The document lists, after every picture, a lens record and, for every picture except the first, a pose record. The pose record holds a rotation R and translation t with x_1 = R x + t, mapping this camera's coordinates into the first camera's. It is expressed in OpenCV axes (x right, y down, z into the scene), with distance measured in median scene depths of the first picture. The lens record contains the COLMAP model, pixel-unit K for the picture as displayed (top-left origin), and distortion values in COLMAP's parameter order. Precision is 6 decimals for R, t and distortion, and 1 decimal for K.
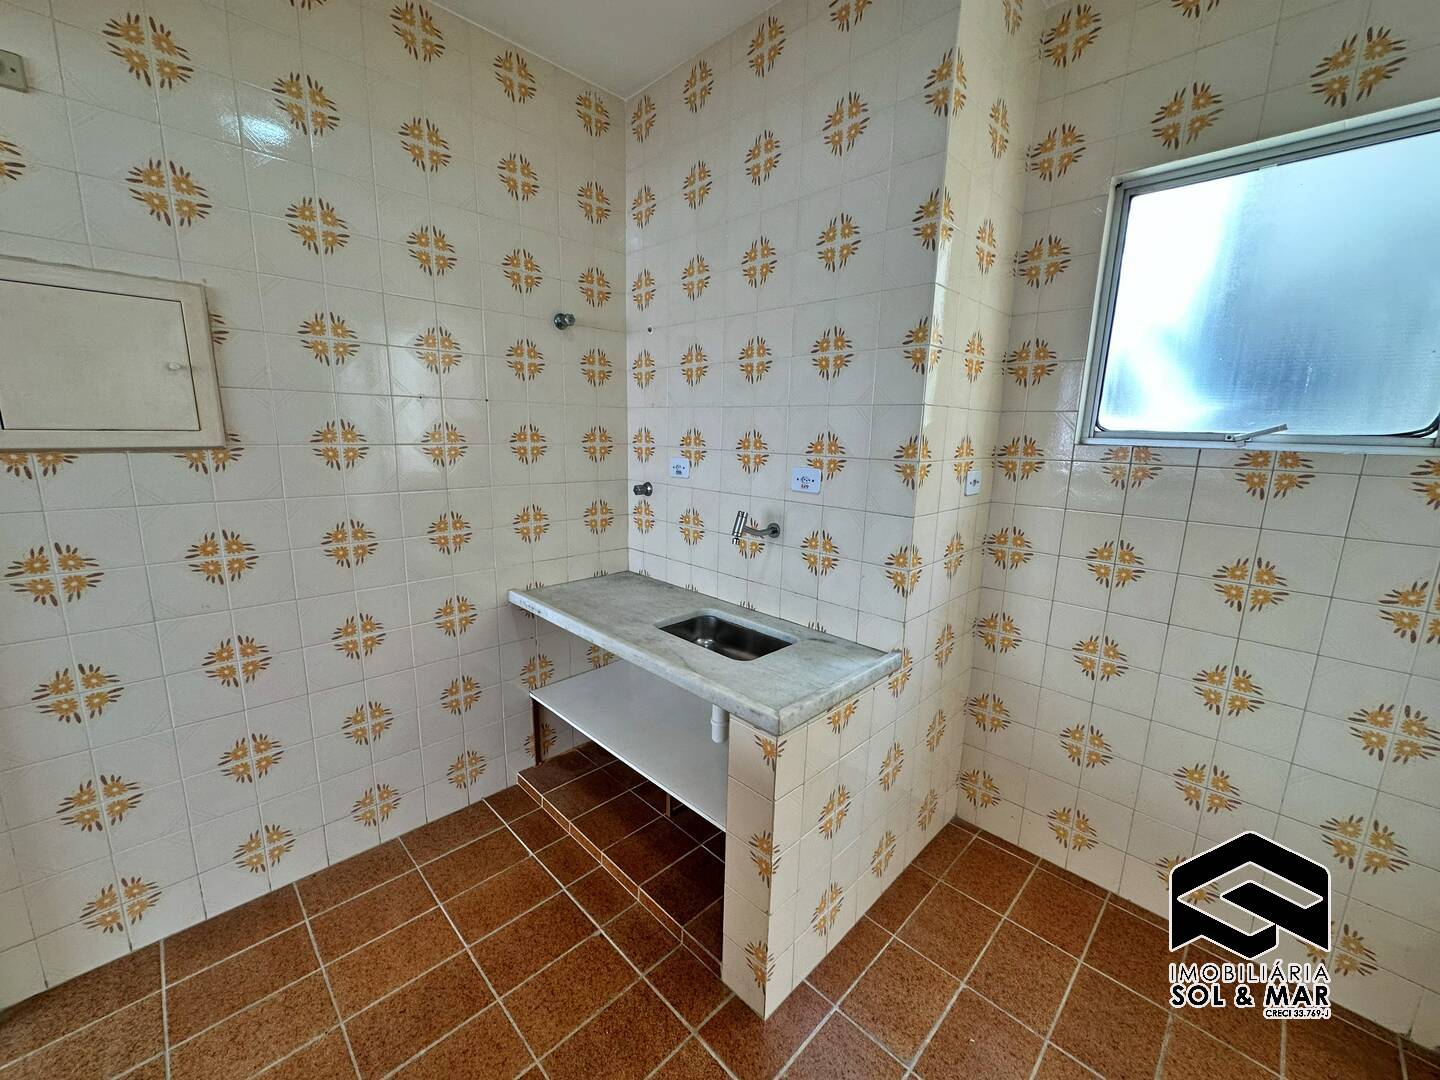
lens RADIAL K [[574.1, 0, 719.4], [0, 574.1, 540.8], [0, 0, 1]] dist [-0.004285, 0.001034]
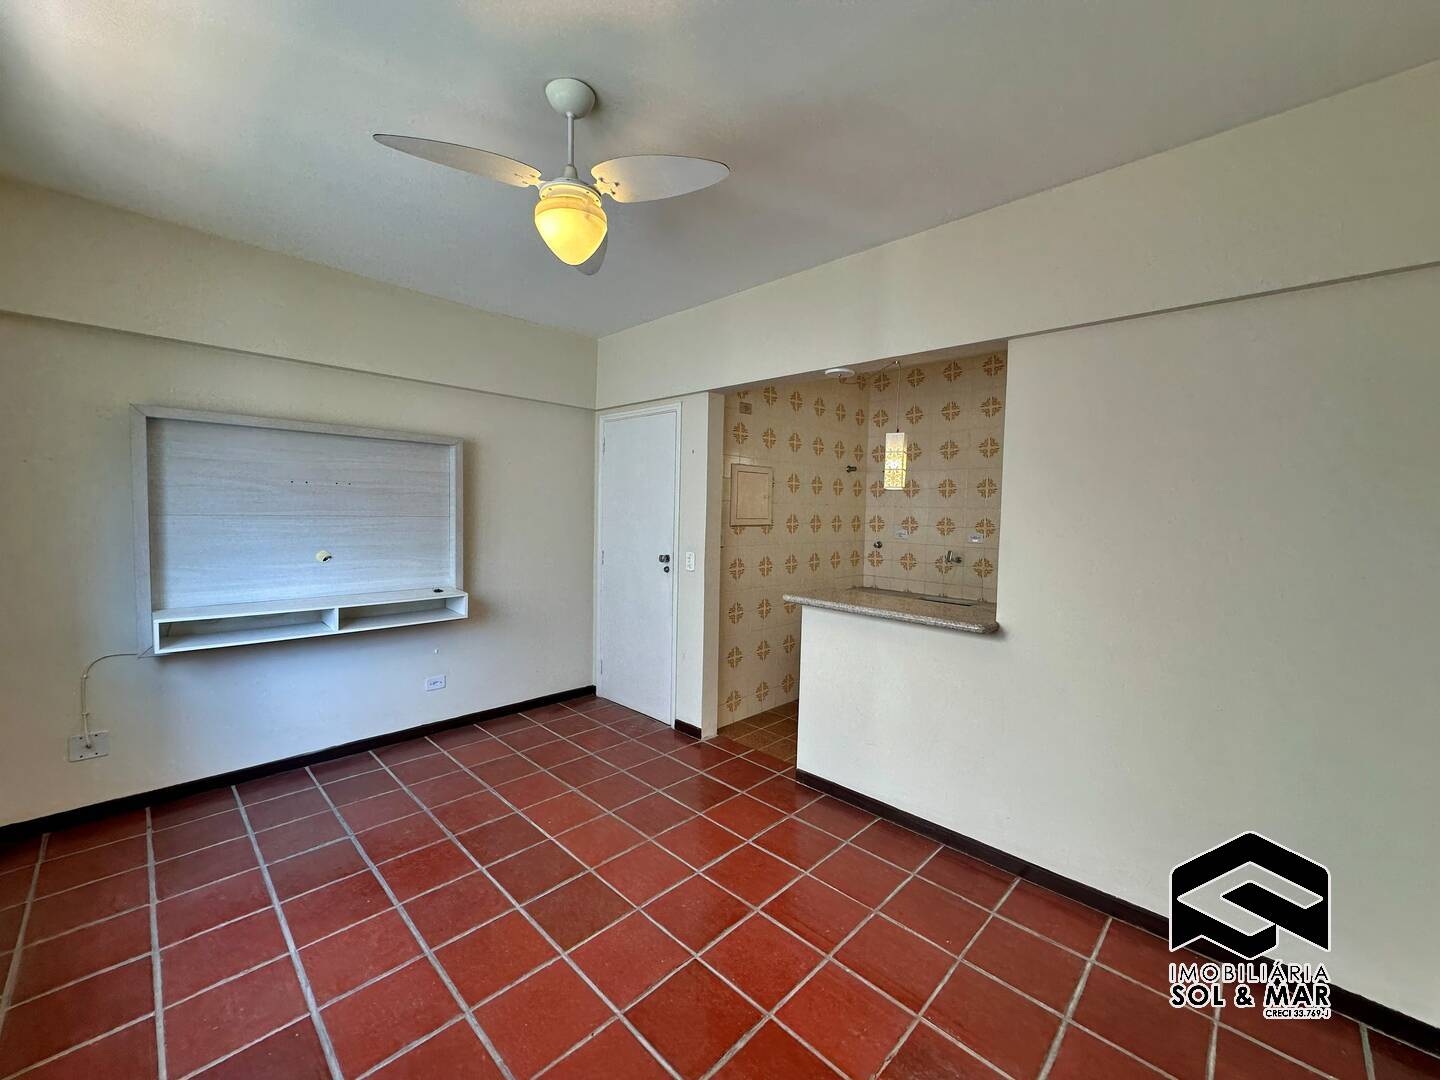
lens RADIAL K [[574.1, 0, 718.7], [0, 574.1, 539.9], [0, 0, 1]] dist [-0.004285, 0.001034]
pose [[0.999925, -0.001680, 0.012133, -0.932870], [0.003336, 0.990452, -0.137815, 0.224794], [-0.011785, 0.137845, 0.990384, -1.341640]]
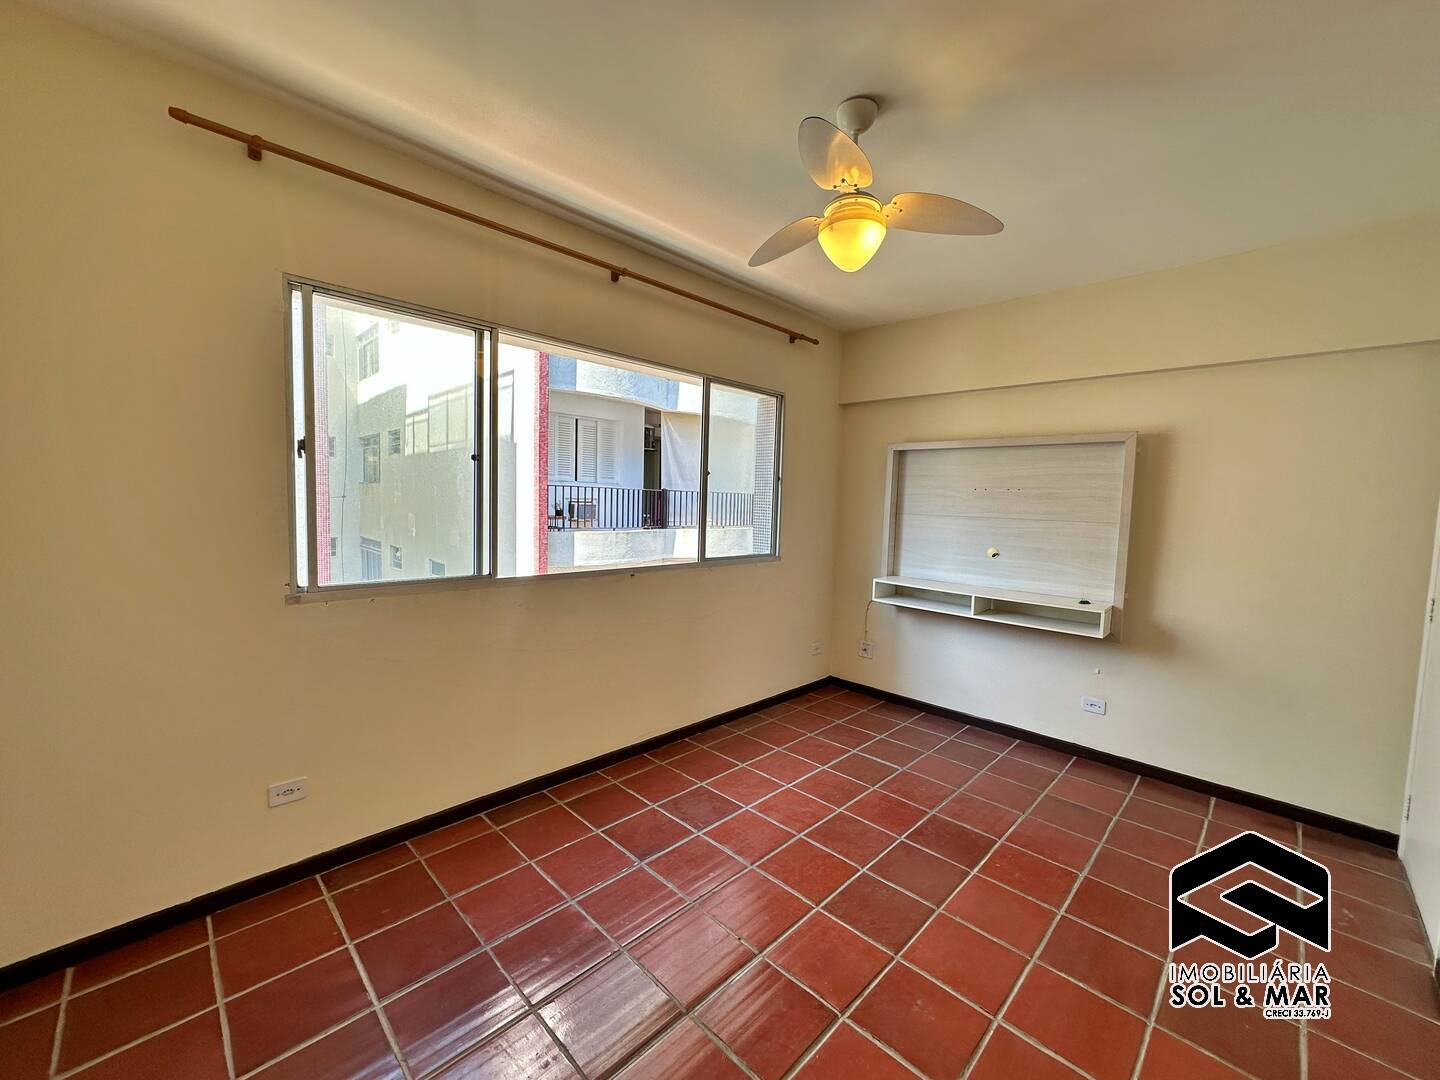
lens RADIAL K [[574.1, 0, 721.1], [0, 574.1, 541.1], [0, 0, 1]] dist [-0.004285, 0.001034]
pose [[-0.002477, 0.050802, -0.998706, -0.135730], [-0.219387, 0.974350, 0.050107, 0.104954], [0.975635, 0.219227, 0.008732, -0.595998]]
